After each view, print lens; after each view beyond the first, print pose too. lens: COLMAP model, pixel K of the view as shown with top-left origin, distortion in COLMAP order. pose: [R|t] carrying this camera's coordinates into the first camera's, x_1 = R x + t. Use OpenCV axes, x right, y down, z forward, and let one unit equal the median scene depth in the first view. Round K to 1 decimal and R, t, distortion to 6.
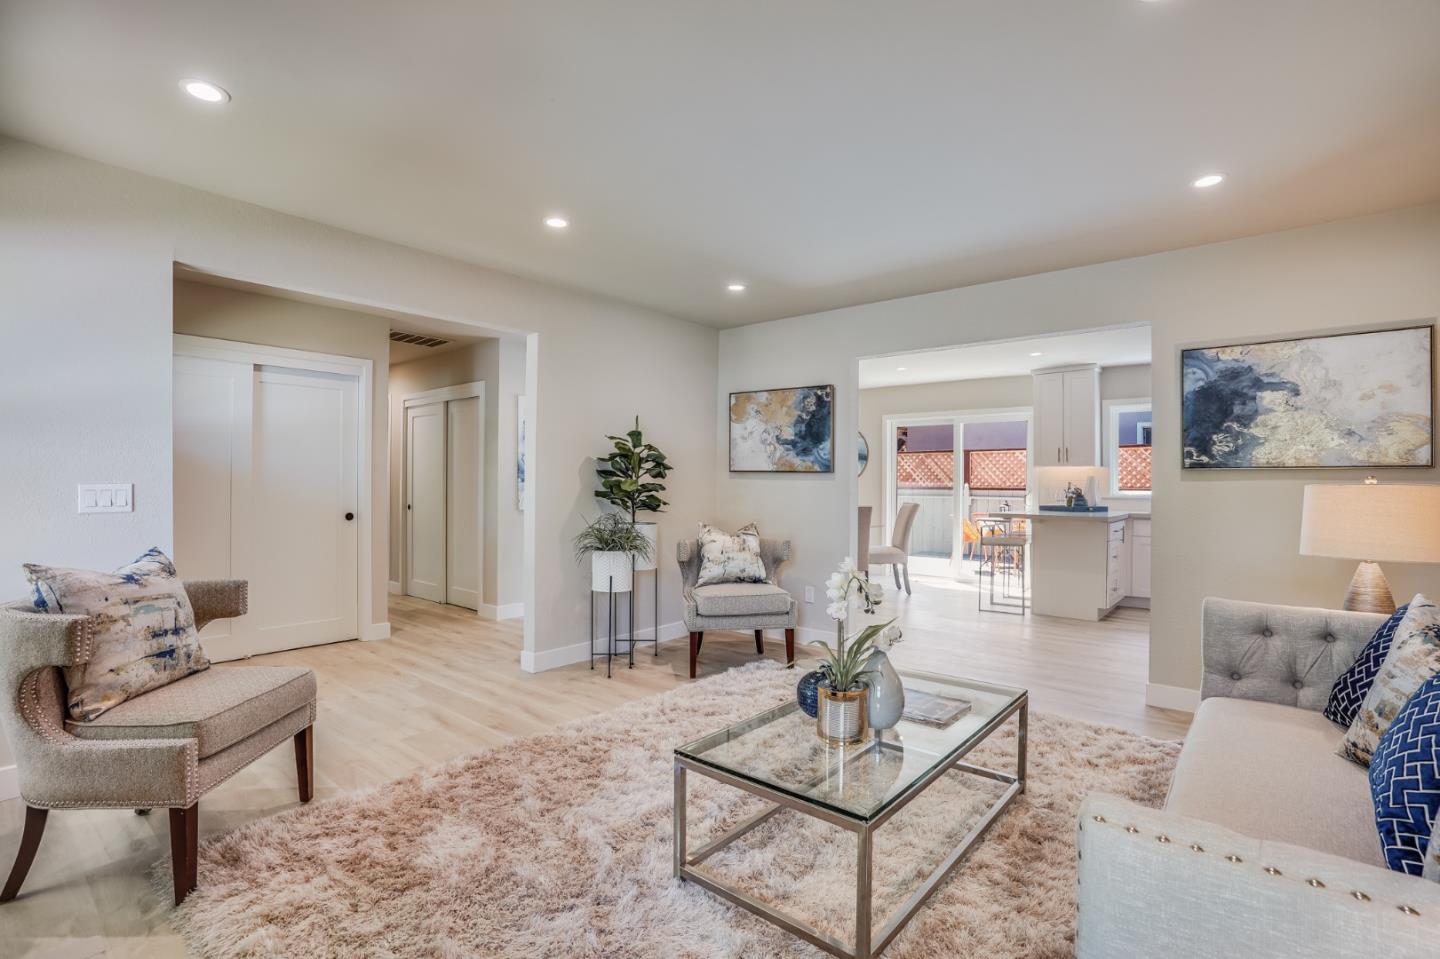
lens RADIAL K [[668.8, 0, 724.8], [0, 668.8, 472.9], [0, 0, 1]] dist [-0.018150, 0.000543]
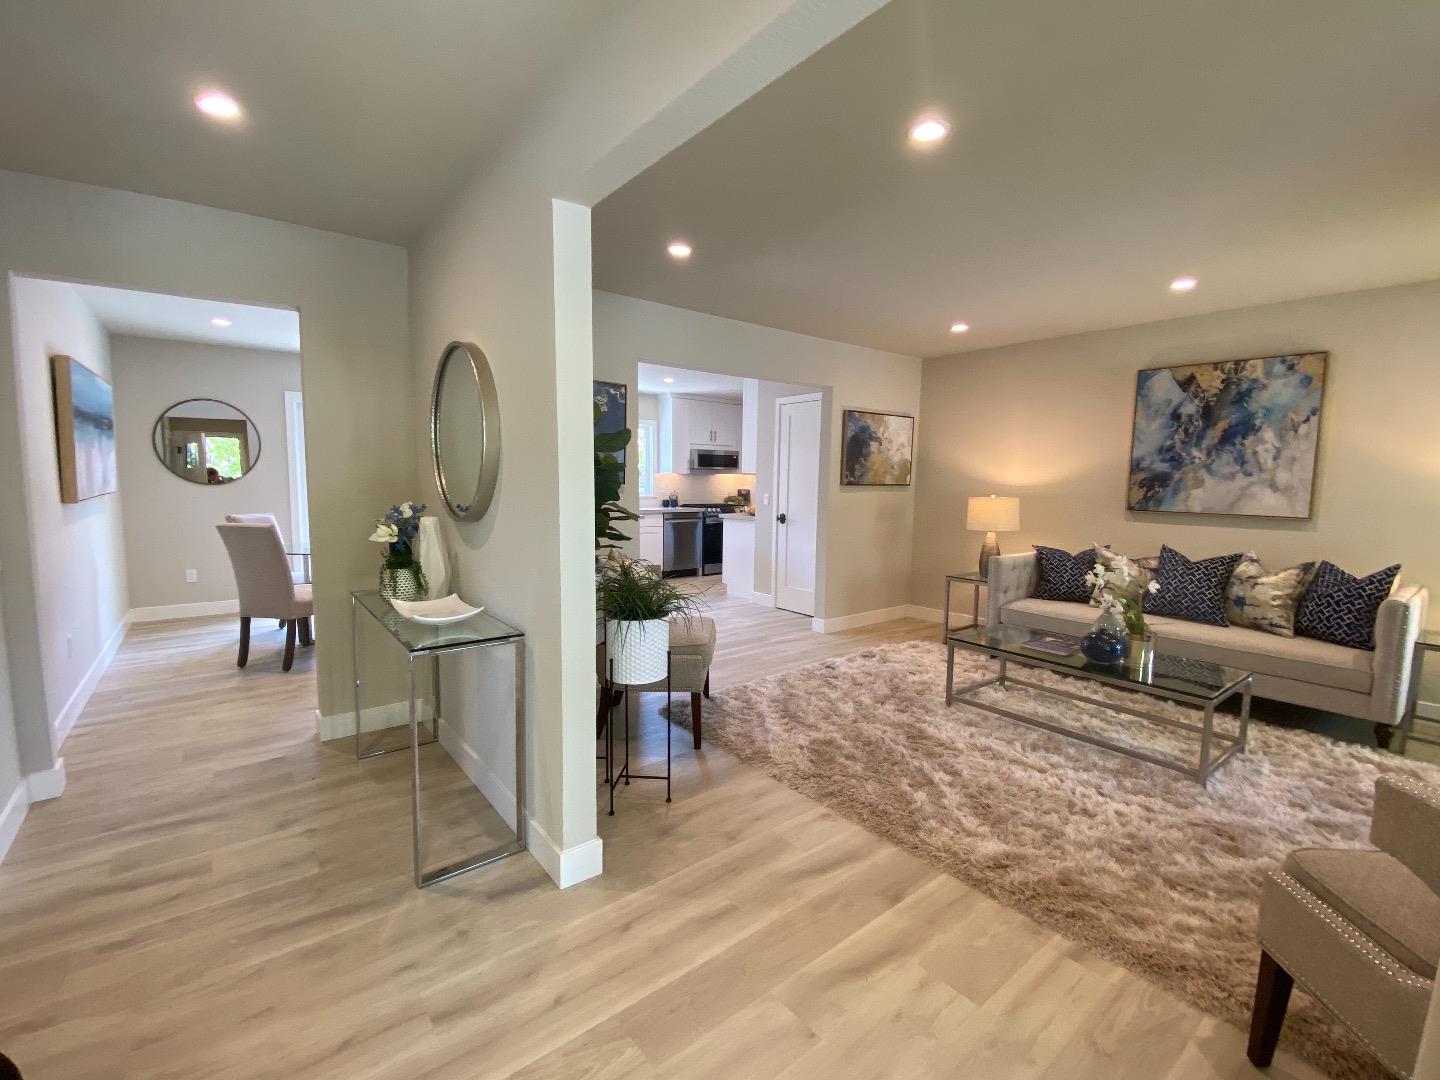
lens RADIAL K [[609.1, 0, 726.1], [0, 609.1, 536.6], [0, 0, 1]] dist [-0.014626, -0.007679]
pose [[0.201343, -0.092794, 0.975116, -0.840682], [-0.019100, 0.994941, 0.098625, -0.020310], [-0.979335, -0.038482, 0.198552, 0.966330]]
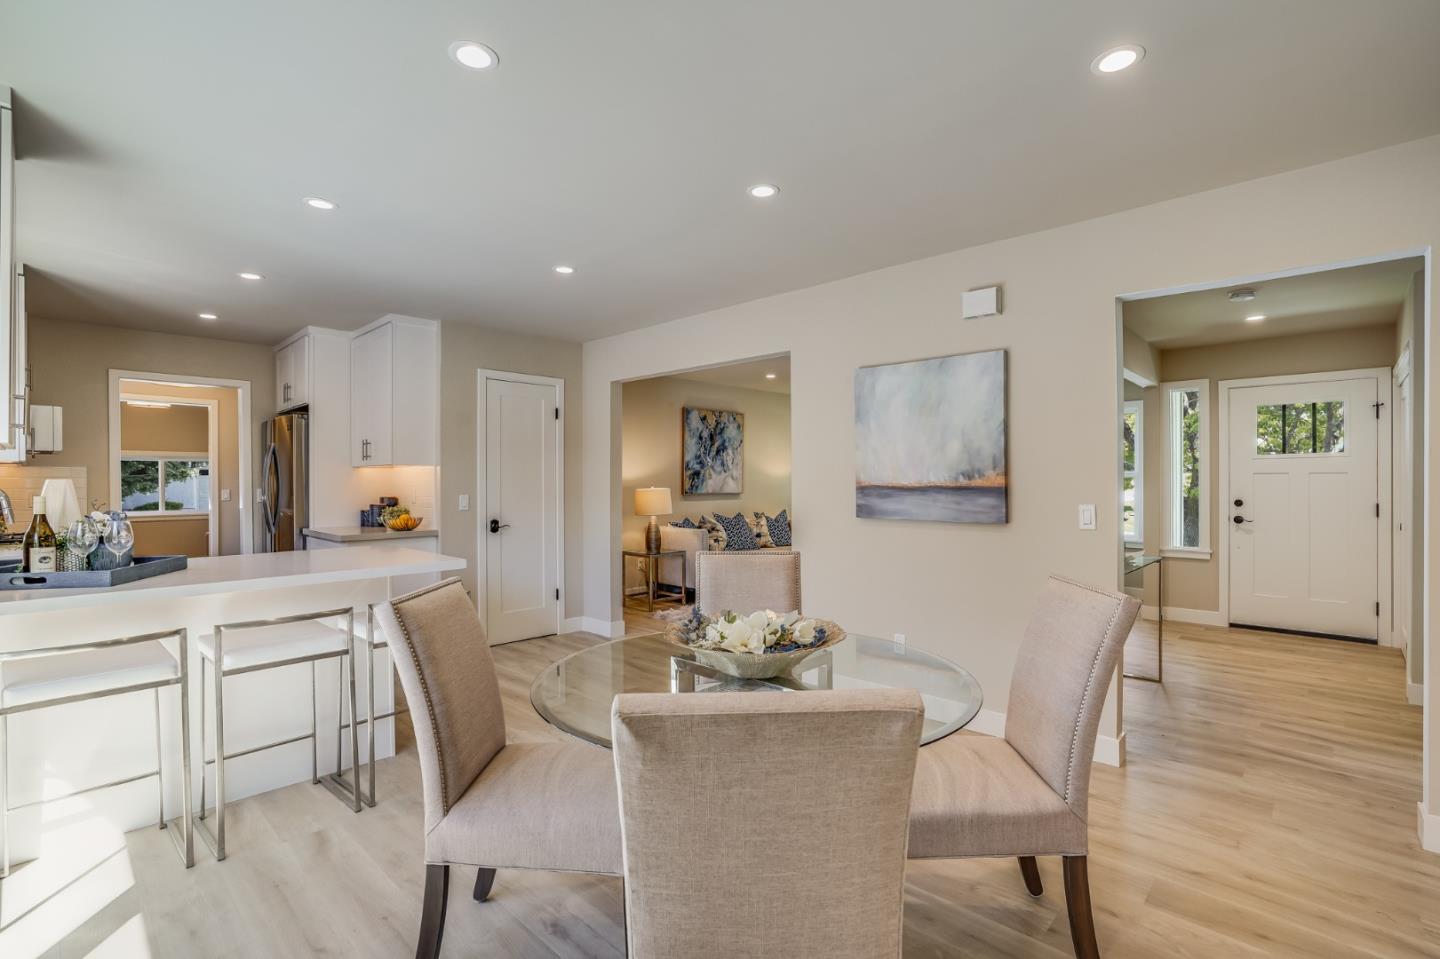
lens RADIAL K [[659.7, 0, 711.7], [0, 659.7, 480.9], [0, 0, 1]] dist [-0.015618, 0.005741]
pose [[-0.996905, -0.002739, 0.078574, 0.291887], [-0.003438, 0.999956, -0.008764, 0.008820], [-0.078547, -0.009007, -0.996870, 2.543948]]
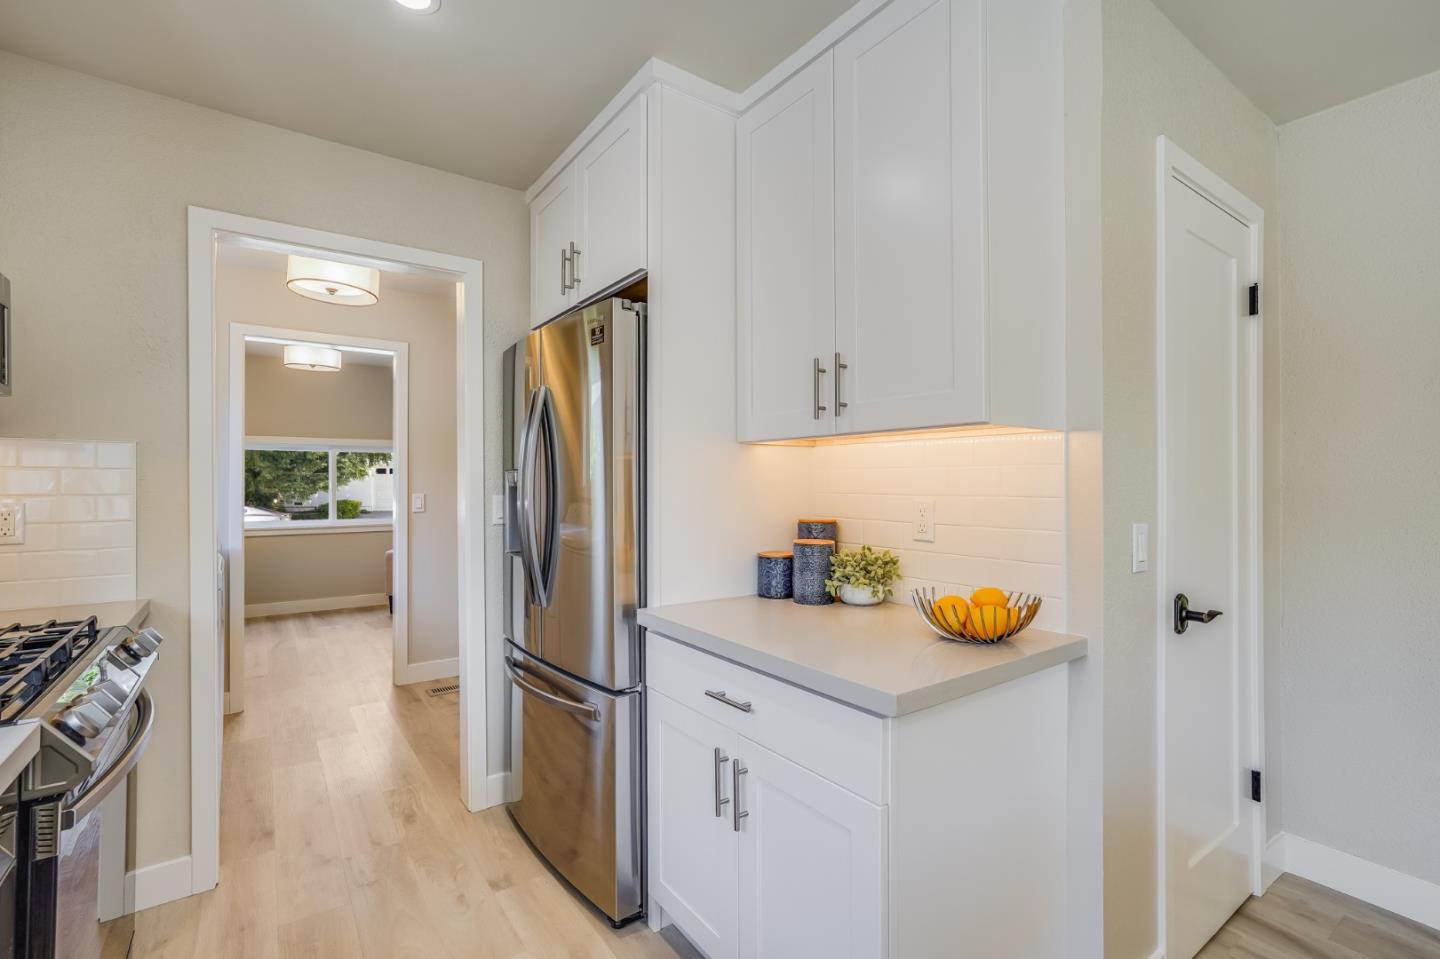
lens RADIAL K [[659.7, 0, 722.6], [0, 659.7, 475.4], [0, 0, 1]] dist [-0.015618, 0.005741]
pose [[-0.967164, -0.002479, 0.254140, 1.072024], [-0.006434, 0.999871, -0.014732, 0.004064], [-0.254071, -0.015884, -0.967055, 1.702734]]
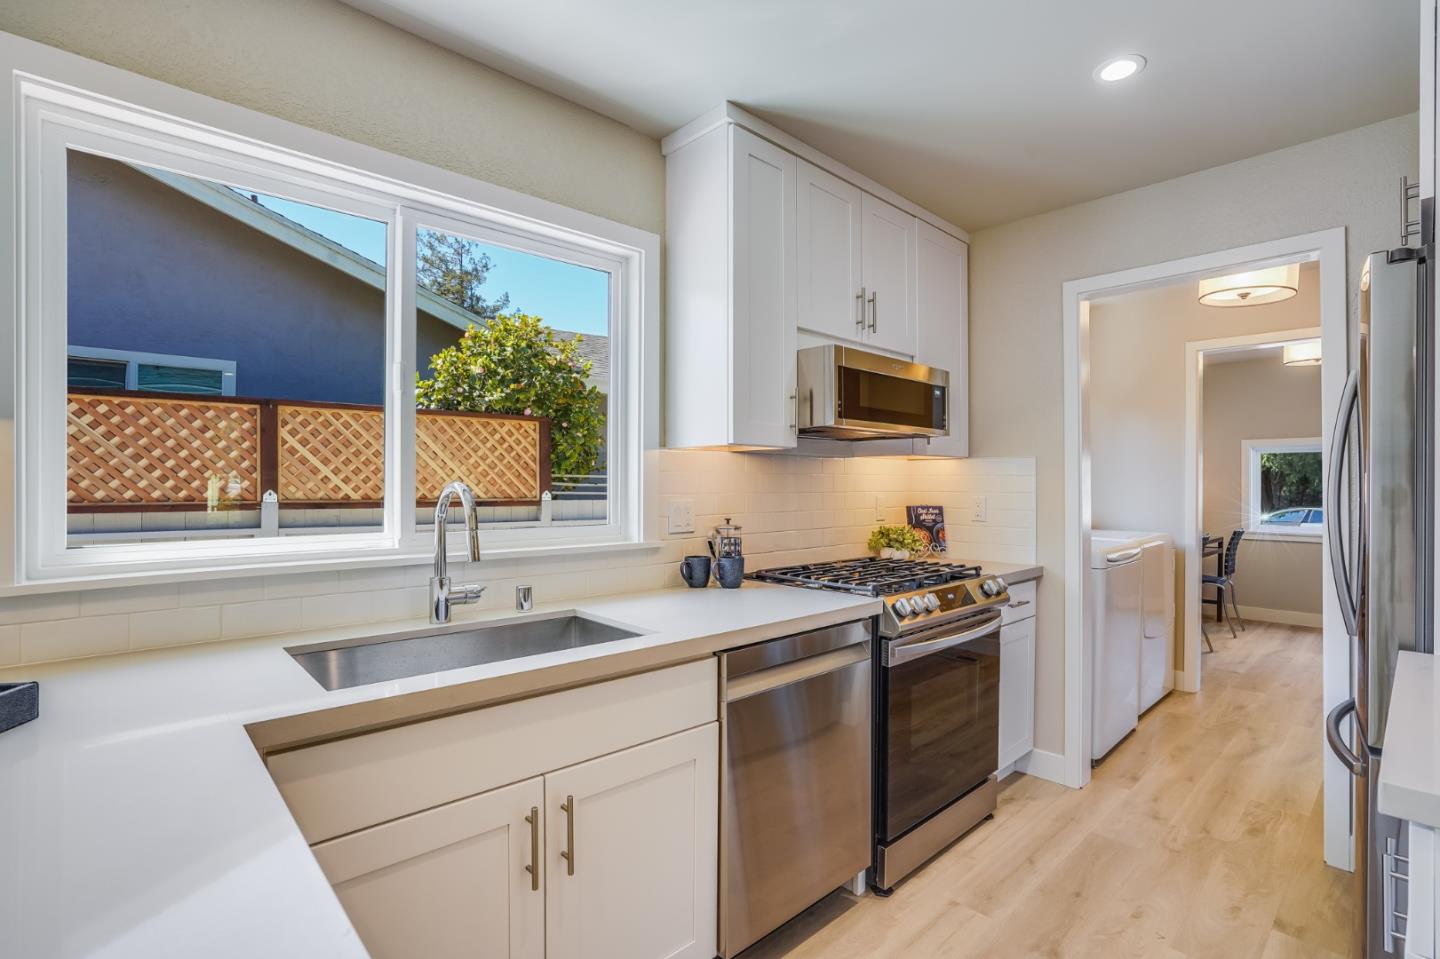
lens RADIAL K [[659.7, 0, 722.2], [0, 659.7, 482.4], [0, 0, 1]] dist [-0.015618, 0.005741]
pose [[0.130926, 0.000290, 0.991392, 0.840015], [-0.010176, 0.999948, 0.001051, 0.005457], [-0.991340, -0.010226, 0.130922, 1.574320]]
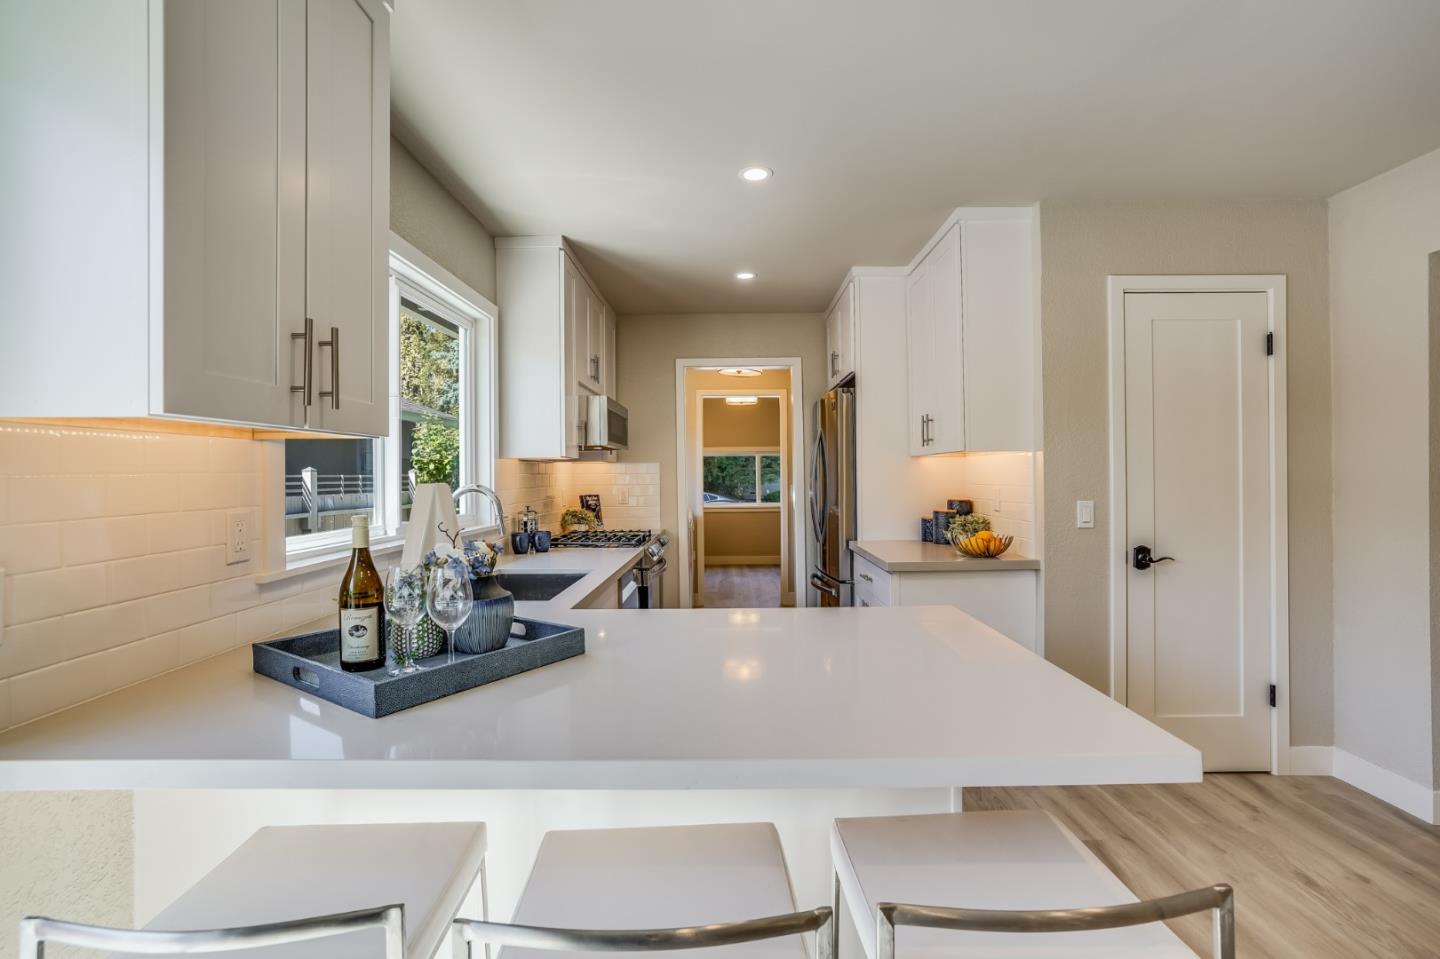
lens RADIAL K [[668.8, 0, 714.3], [0, 668.8, 472.8], [0, 0, 1]] dist [-0.018150, 0.000543]
pose [[-0.626331, 0.003033, 0.779552, 0.576953], [-0.000343, 0.999991, -0.004166, -0.002207], [-0.779557, -0.002877, -0.626324, 2.049940]]
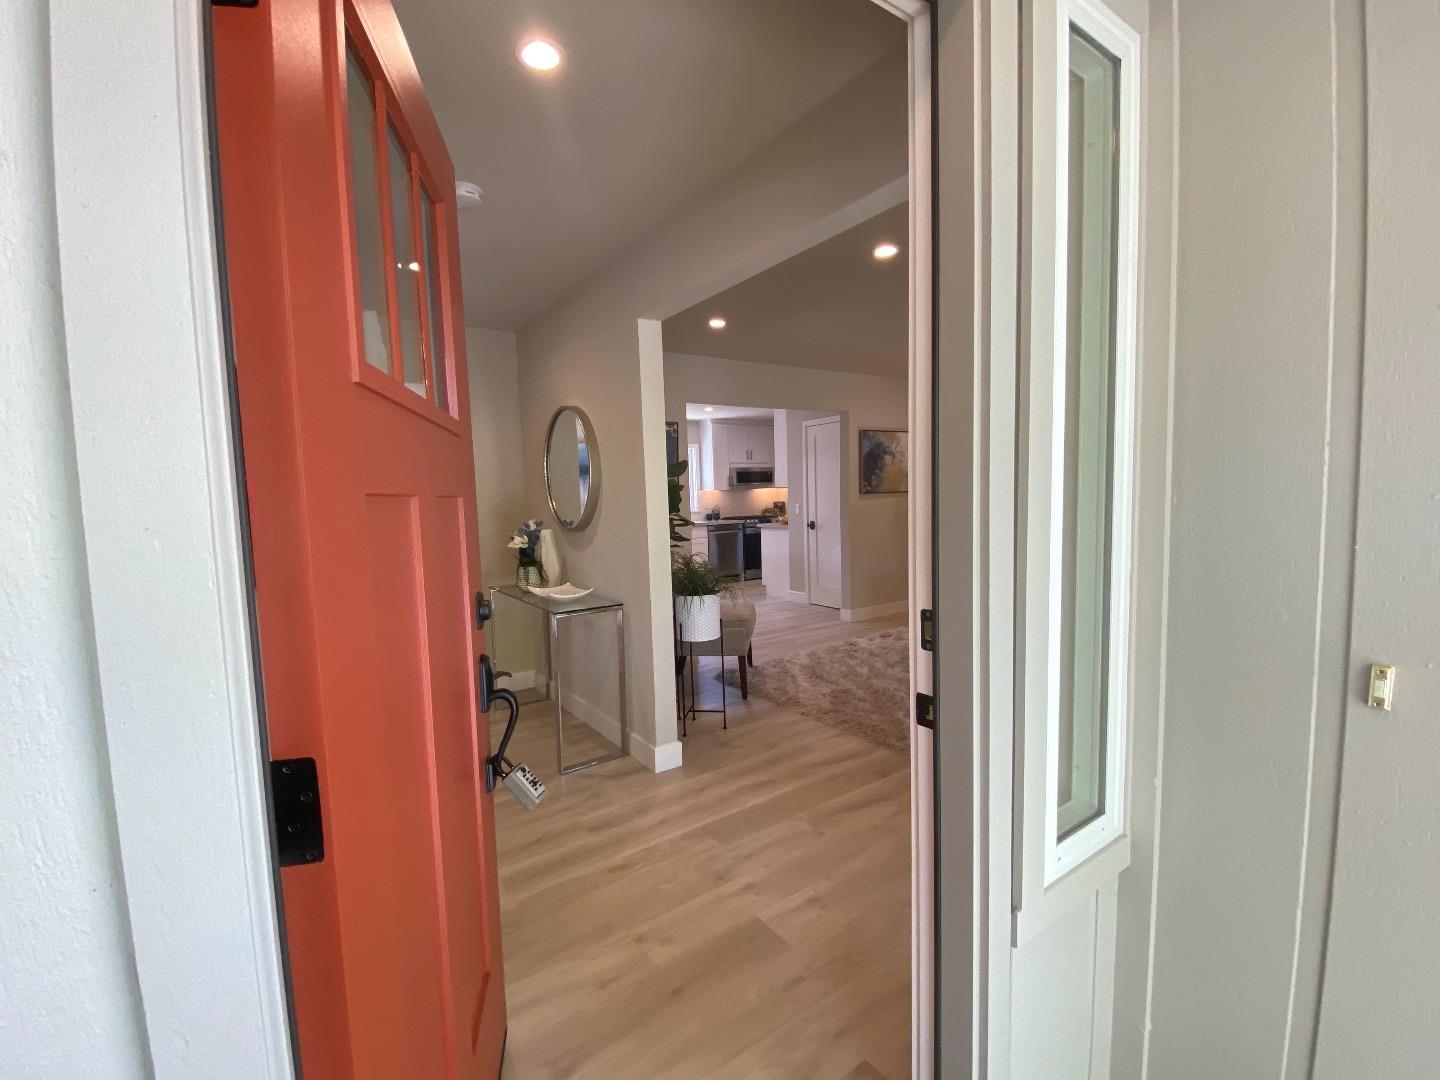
lens RADIAL K [[609.1, 0, 715.9], [0, 609.1, 530.1], [0, 0, 1]] dist [-0.014626, -0.007679]
pose [[0.278893, -0.068042, 0.957909, -1.105406], [0.025137, 0.997662, 0.063547, -0.021611], [-0.959993, 0.006356, 0.279951, 0.900368]]
